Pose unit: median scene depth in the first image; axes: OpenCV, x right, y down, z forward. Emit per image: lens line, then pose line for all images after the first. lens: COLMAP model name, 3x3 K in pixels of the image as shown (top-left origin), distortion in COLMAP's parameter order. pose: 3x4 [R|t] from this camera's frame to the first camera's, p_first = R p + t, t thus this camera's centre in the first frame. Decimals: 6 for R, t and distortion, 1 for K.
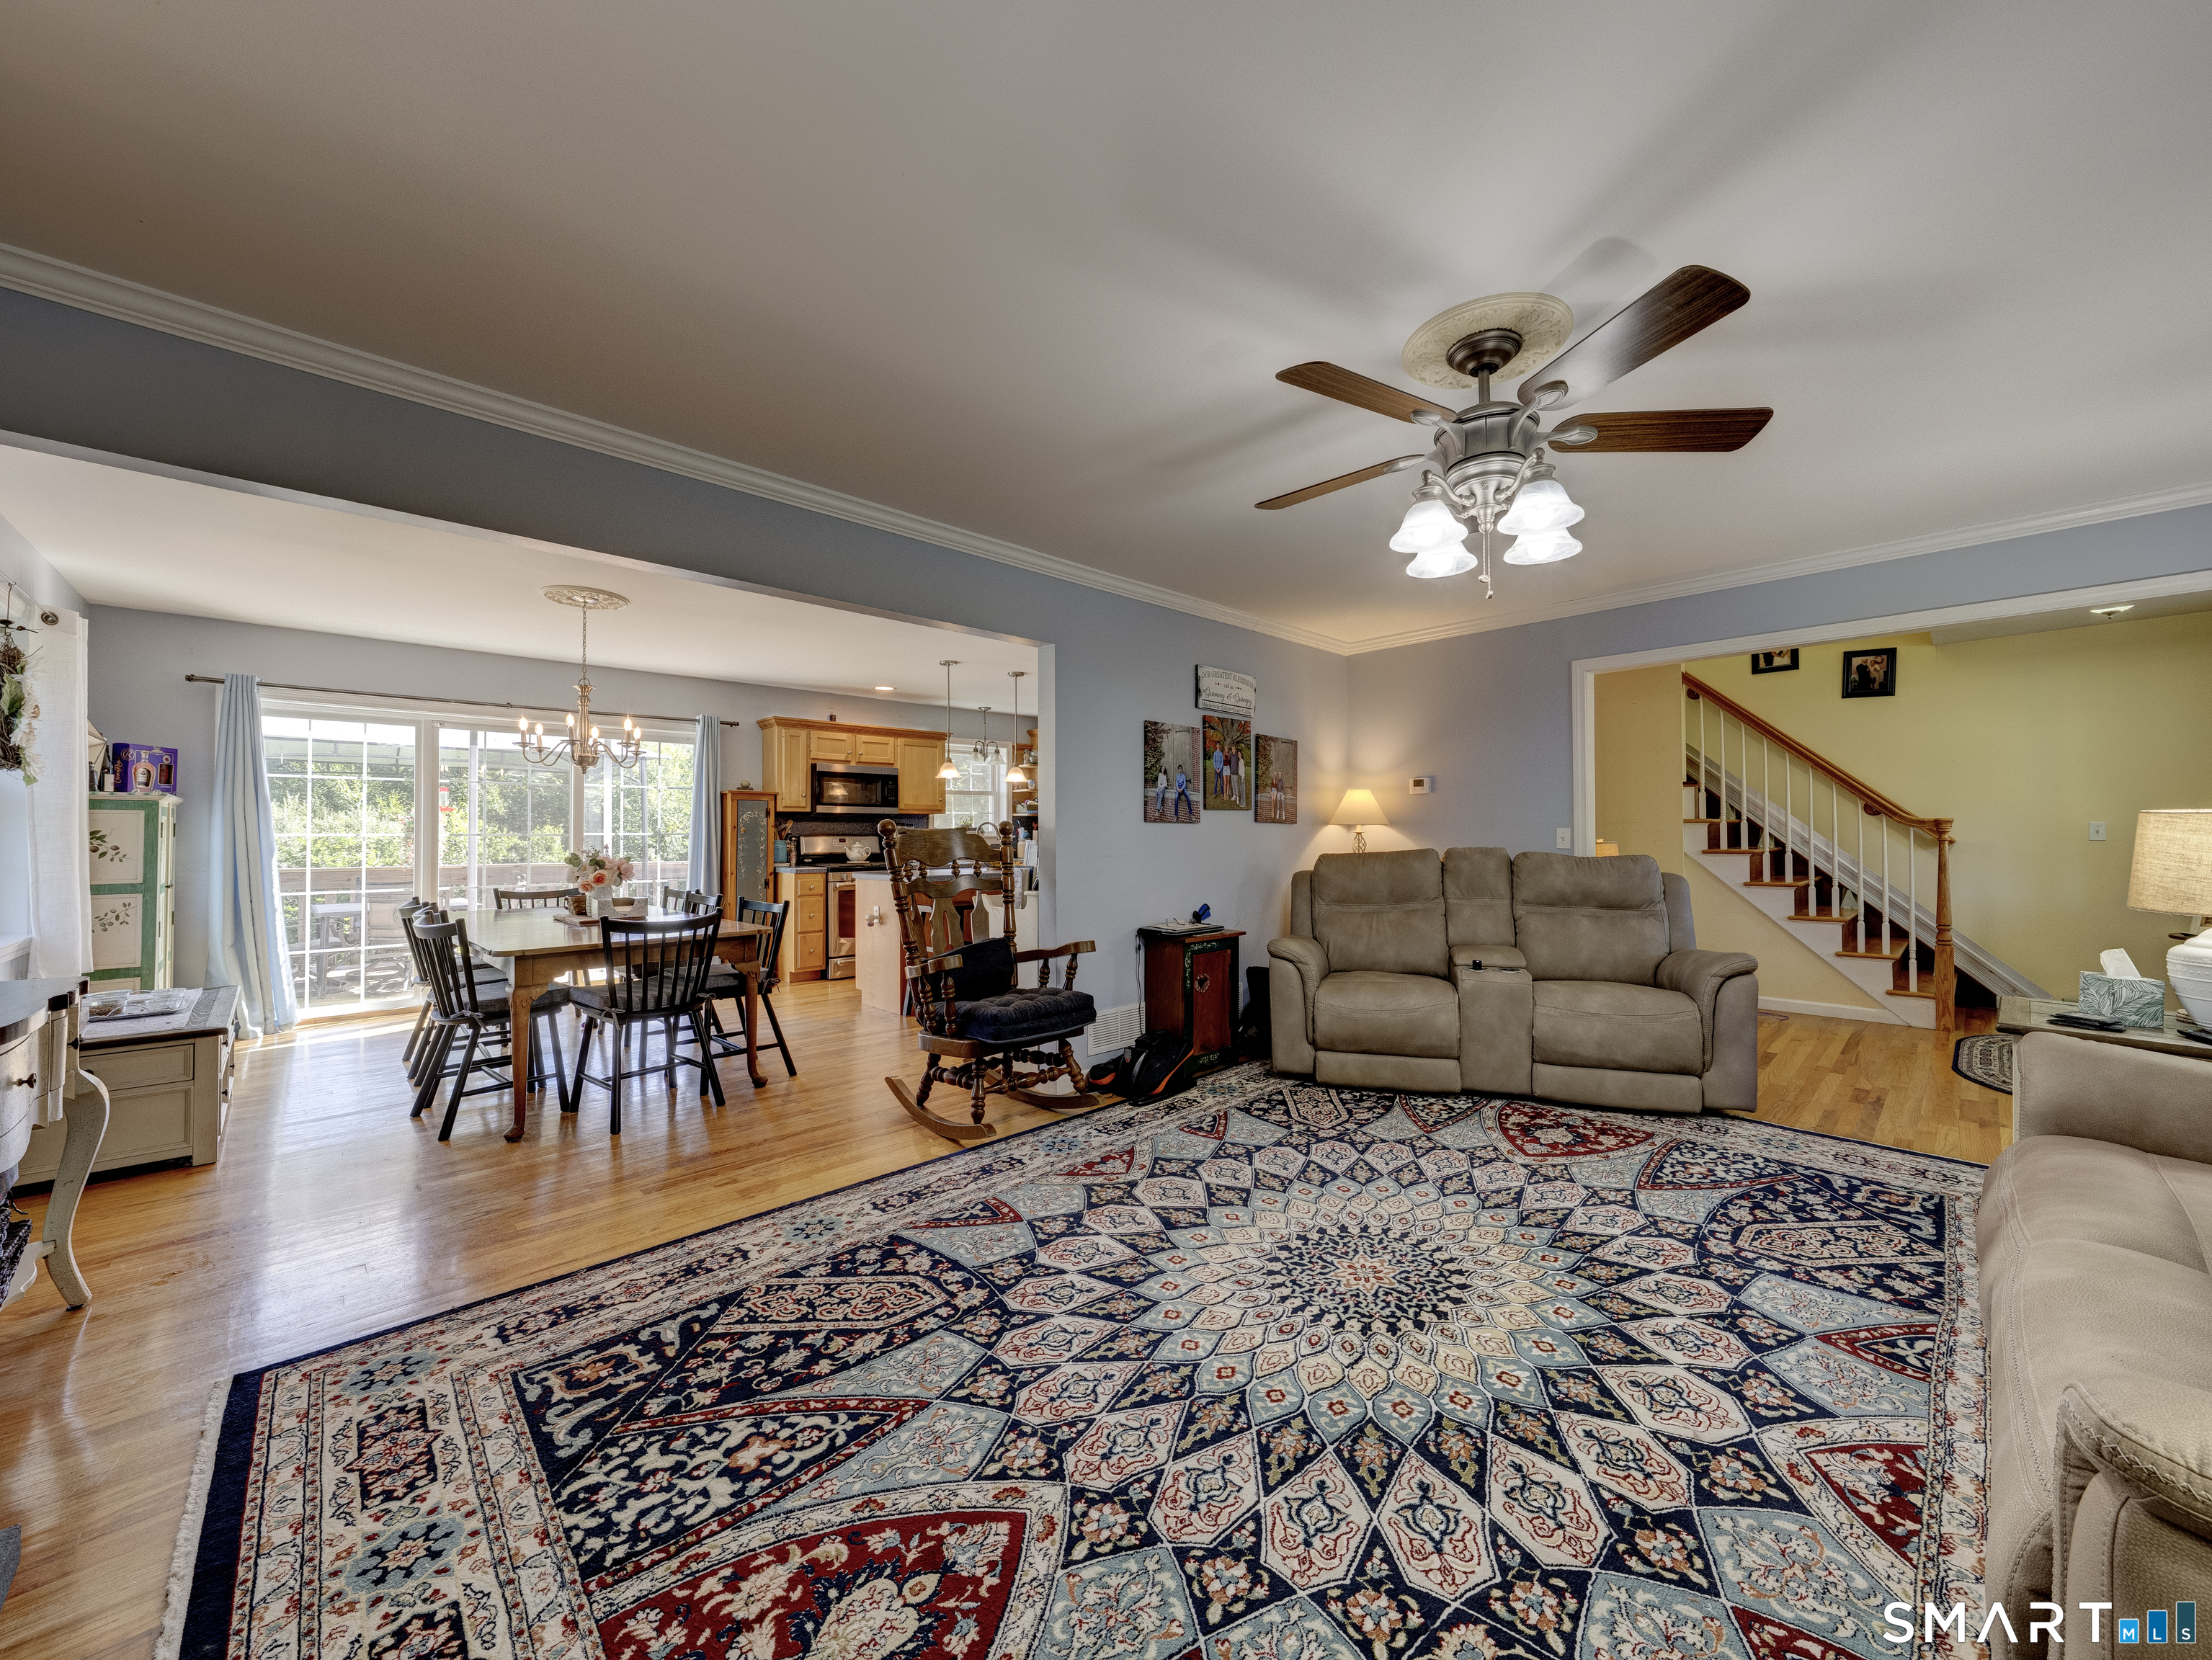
lens RADIAL K [[839.4, 0, 1106.0], [0, 839.4, 830.0], [0, 0, 1]] dist [-0.001208, -0.000060]
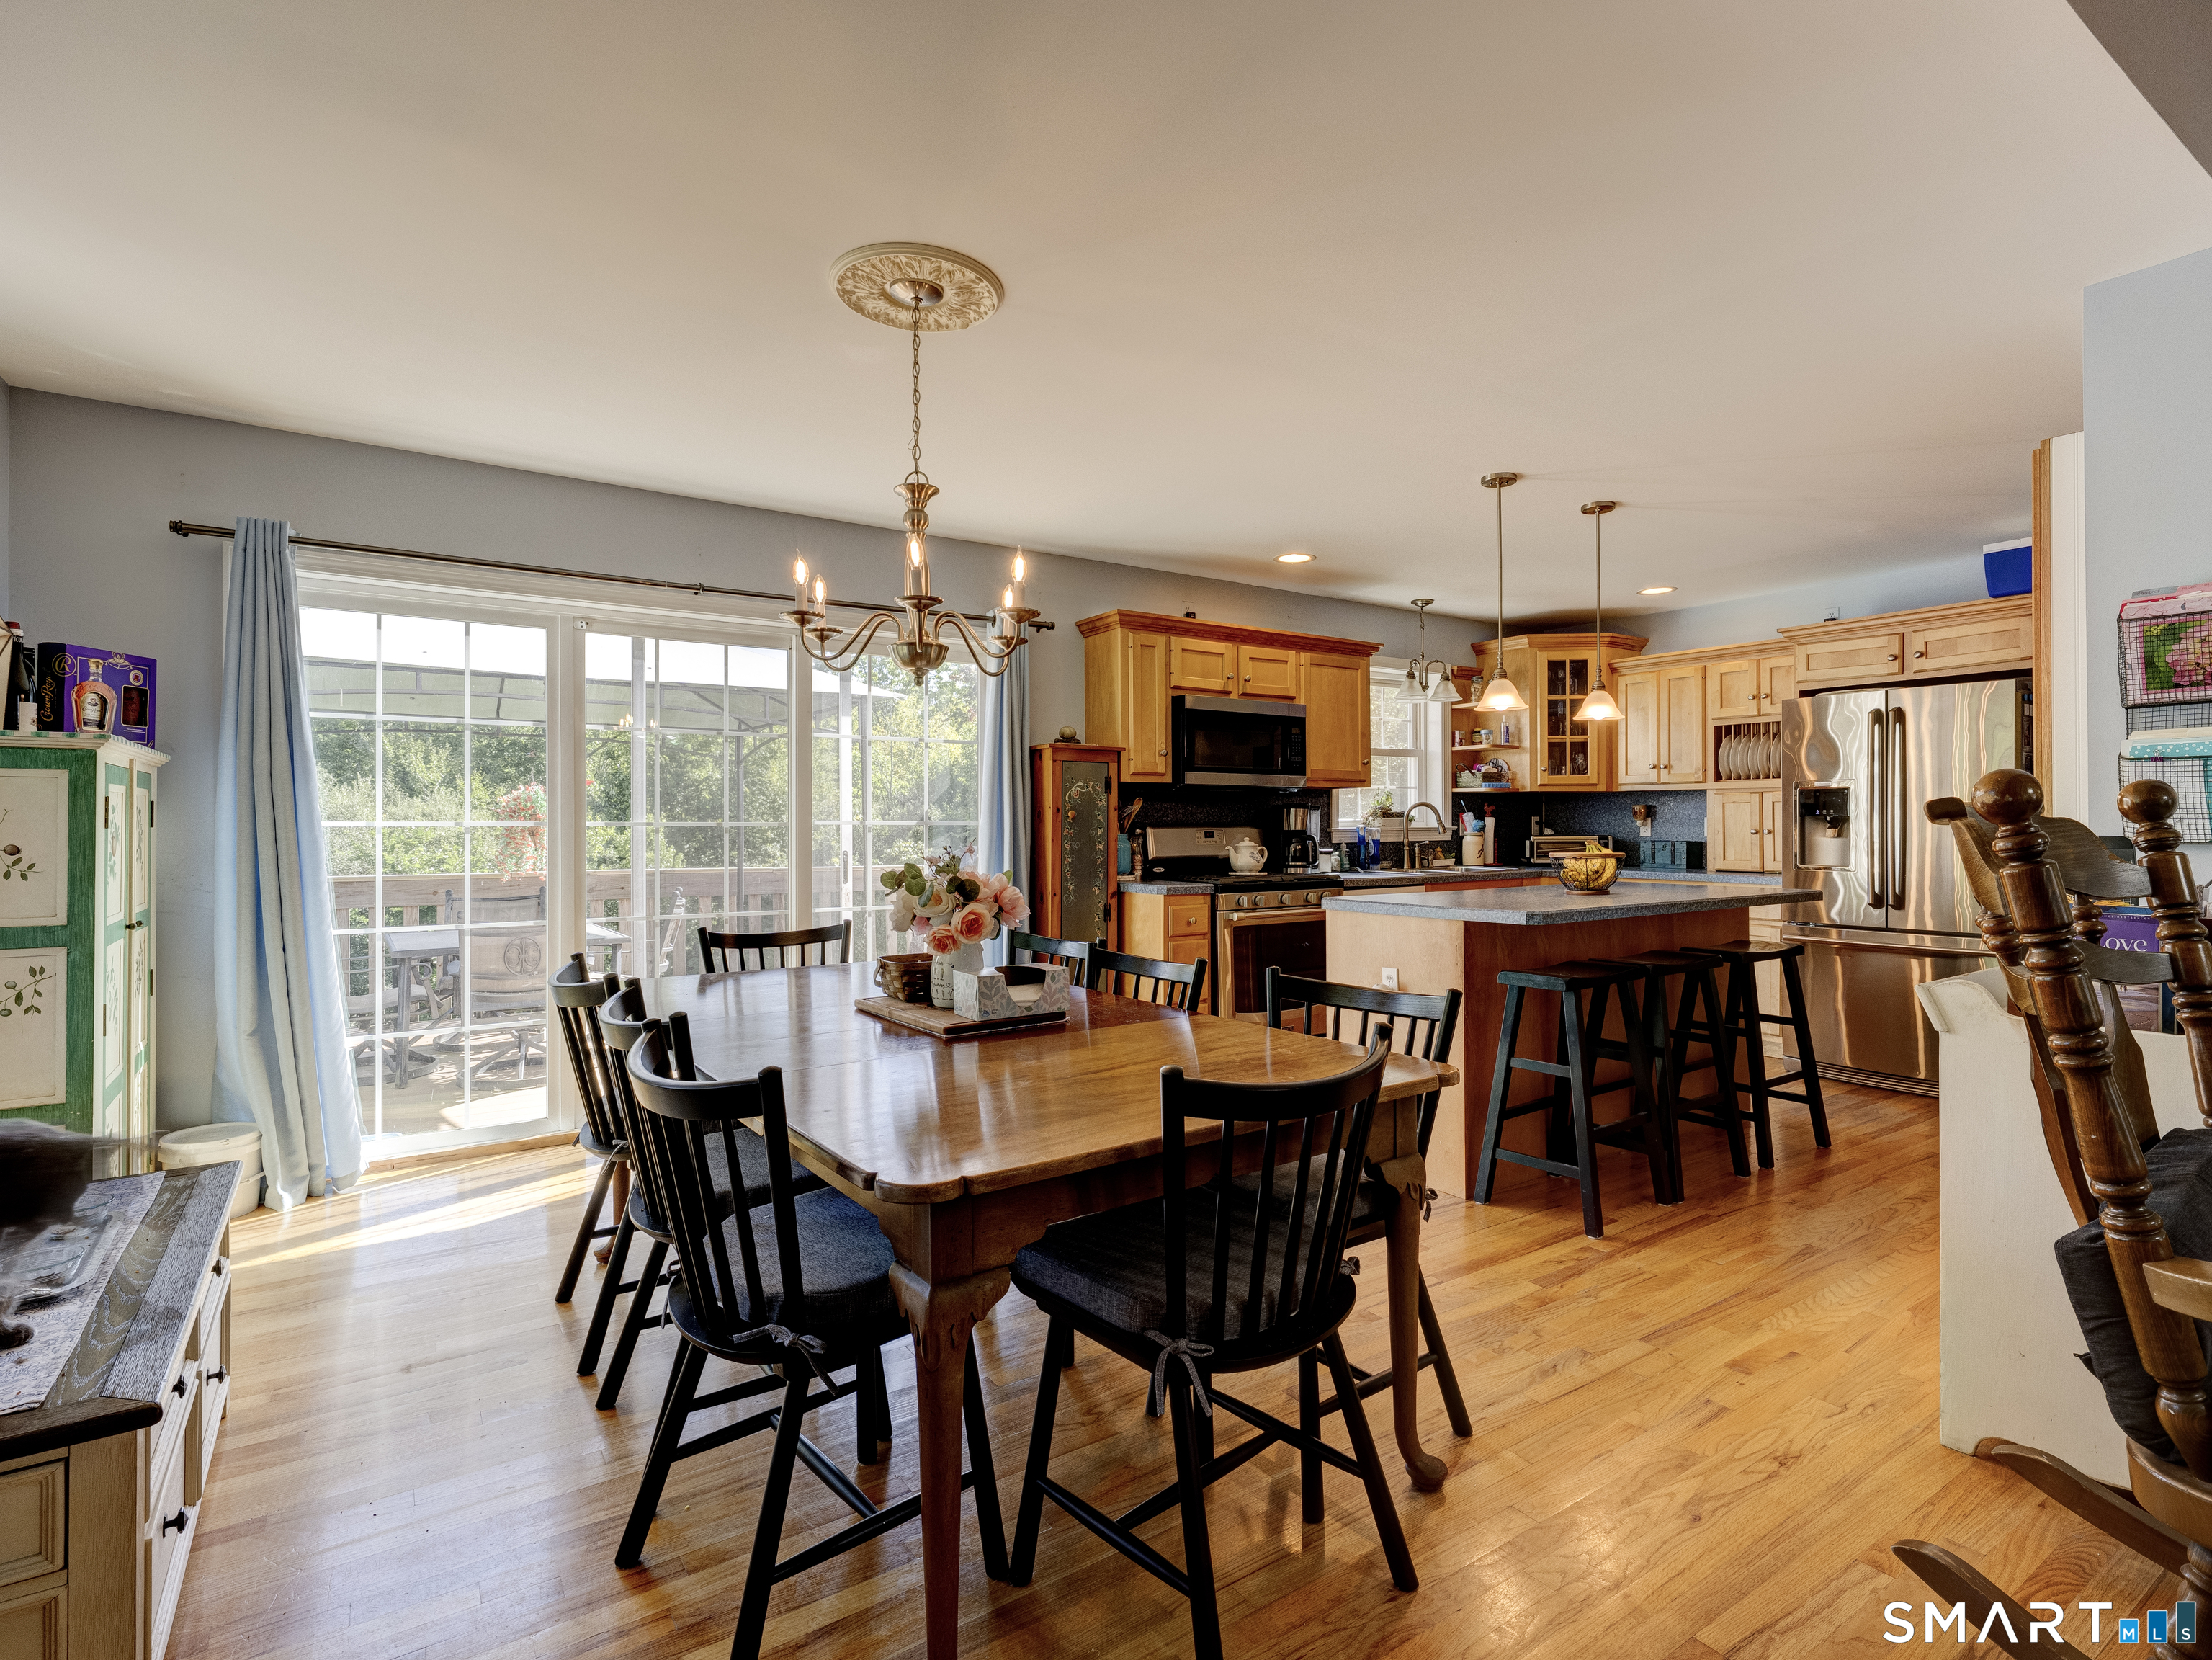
lens RADIAL K [[1100.6, 0, 1132.5], [0, 1100.6, 830.7], [0, 0, 1]] dist [0.000239, 0.000572]
pose [[0.986972, 0.000226, -0.160894, -0.312430], [0.001297, 0.999955, 0.009365, 0.003663], [0.160889, -0.009452, 0.986927, 0.330540]]
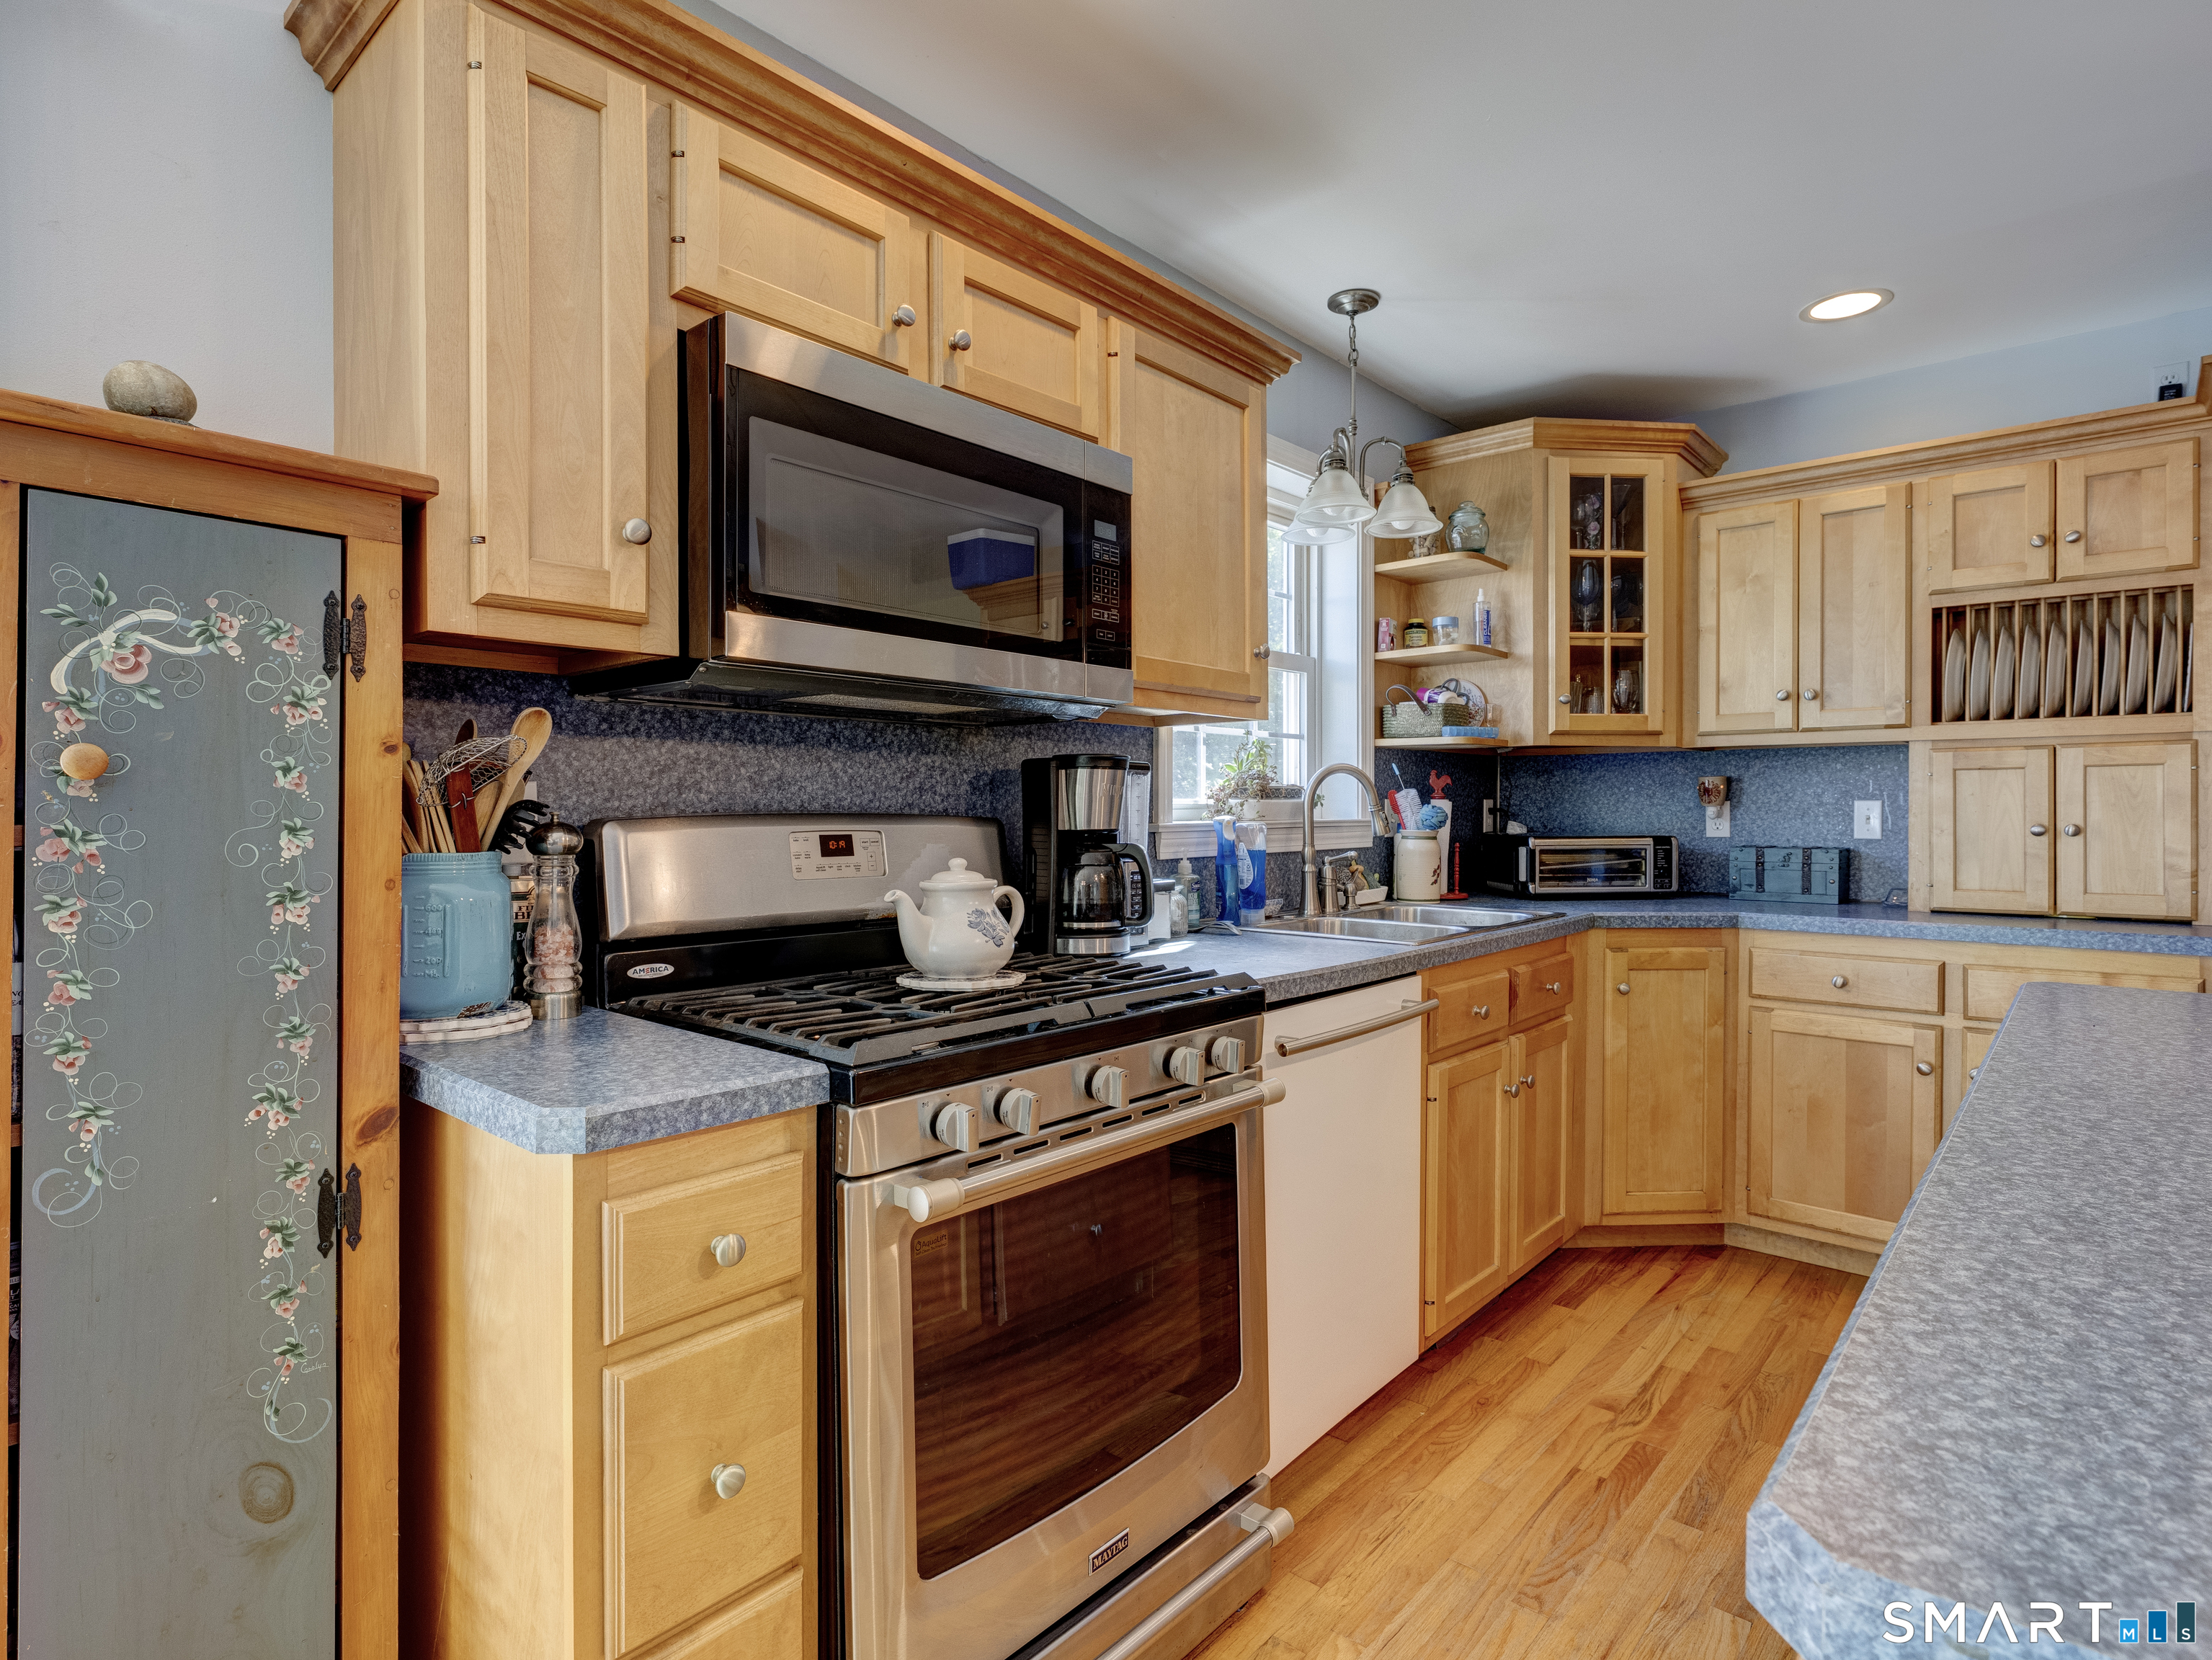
lens RADIAL K [[1161.8, 0, 1106.0], [0, 1161.8, 830.0], [0, 0, 1]] dist [-0.000375, -0.000039]
pose [[0.995618, 0.000041, 0.093511, -0.355606], [-0.001854, 0.999812, 0.019304, 0.005483], [-0.093493, -0.019393, 0.995431, 0.947958]]
